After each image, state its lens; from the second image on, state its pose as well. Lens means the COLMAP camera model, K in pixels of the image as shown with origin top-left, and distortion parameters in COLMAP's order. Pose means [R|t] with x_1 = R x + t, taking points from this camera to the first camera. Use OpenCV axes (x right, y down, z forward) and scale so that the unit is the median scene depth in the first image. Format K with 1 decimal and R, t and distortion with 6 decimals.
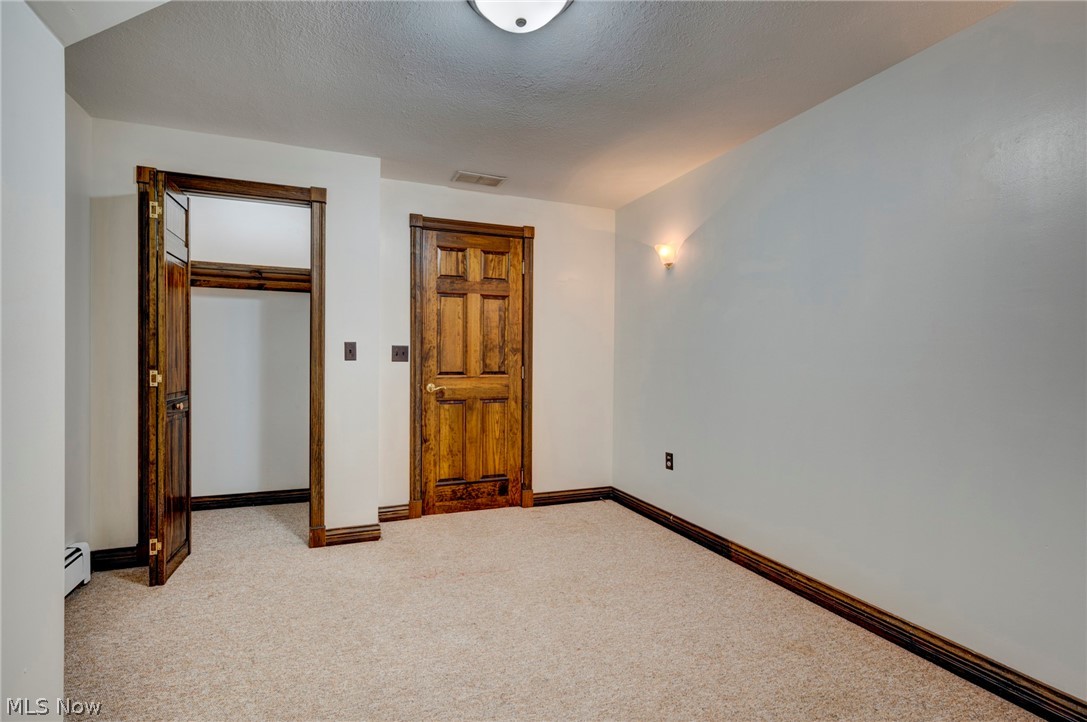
lens RADIAL K [[450.7, 0, 482.8], [0, 450.7, 360.9], [0, 0, 1]] dist [0.000319, -0.000035]
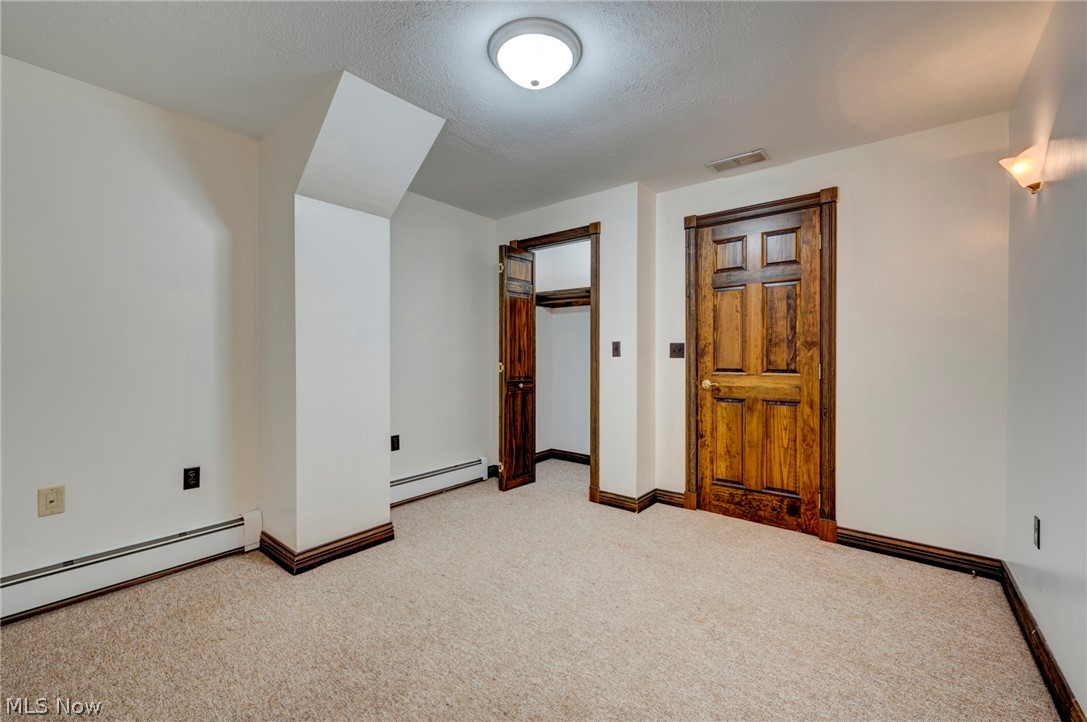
lens RADIAL K [[443.1, 0, 548.5], [0, 443.1, 357.4], [0, 0, 1]] dist [0.000020, -0.000061]
pose [[0.540970, -0.003083, -0.841036, 0.515705], [-0.002212, 0.999985, -0.005089, 0.005946], [0.841039, 0.004613, 0.540955, 0.169252]]
